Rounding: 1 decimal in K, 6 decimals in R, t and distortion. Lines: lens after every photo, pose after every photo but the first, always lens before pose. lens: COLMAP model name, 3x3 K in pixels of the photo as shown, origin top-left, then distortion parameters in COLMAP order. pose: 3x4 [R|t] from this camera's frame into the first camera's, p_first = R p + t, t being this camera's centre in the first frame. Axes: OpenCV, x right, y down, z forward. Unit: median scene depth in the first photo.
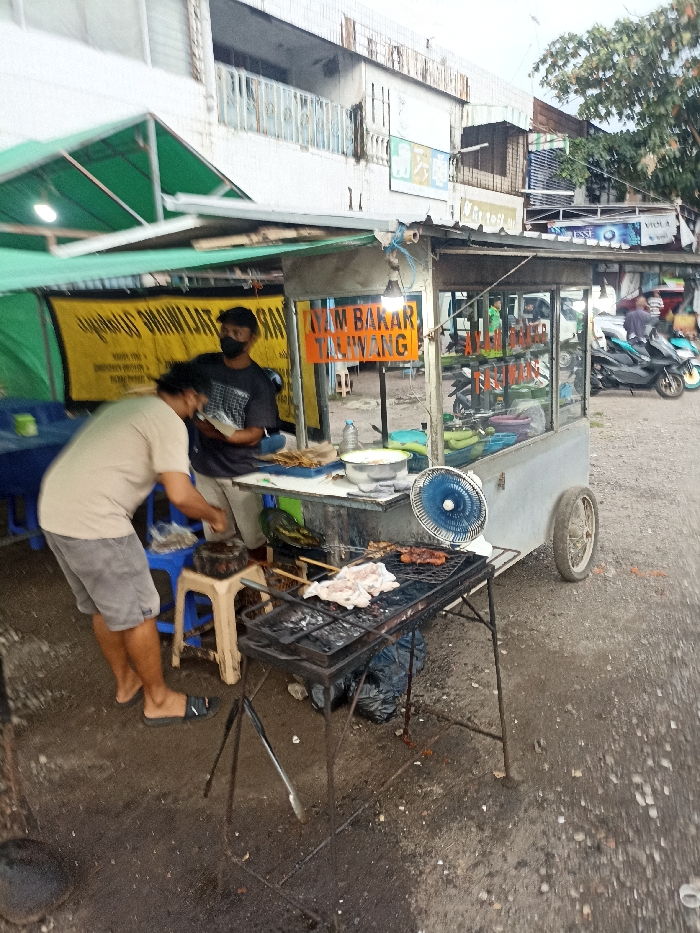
lens RADIAL K [[649.9, 0, 352.7], [0, 649.9, 464.6], [0, 0, 1]] dist [0.066603, -0.063268]
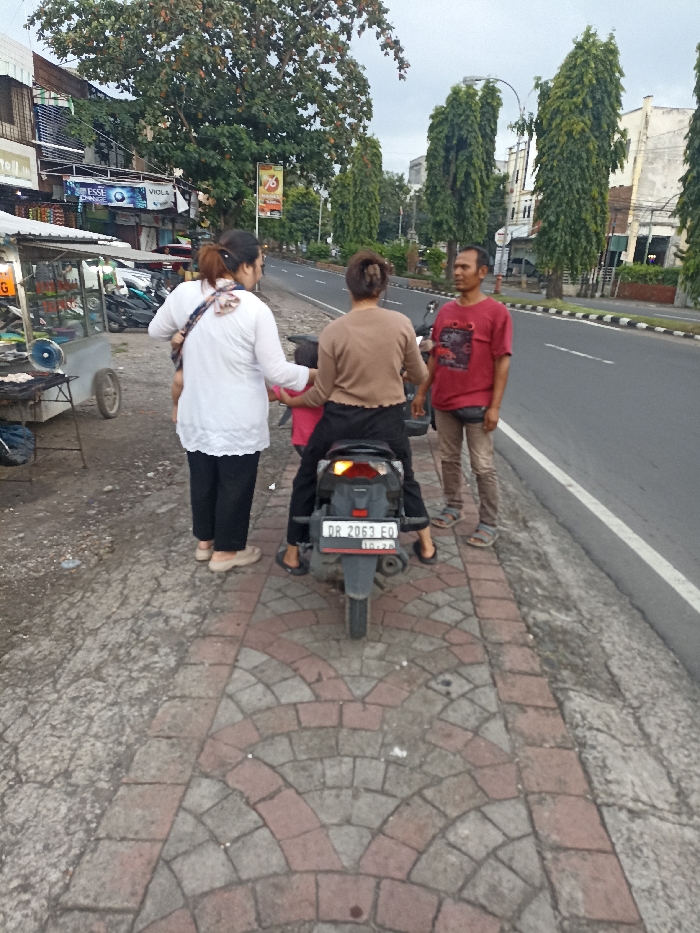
lens RADIAL K [[649.9, 0, 352.7], [0, 649.9, 464.6], [0, 0, 1]] dist [0.066603, -0.063268]
pose [[0.783951, -0.127147, 0.607663, -0.052995], [0.080974, 0.991383, 0.102970, 0.032520], [-0.615519, -0.031519, 0.787492, -0.175428]]
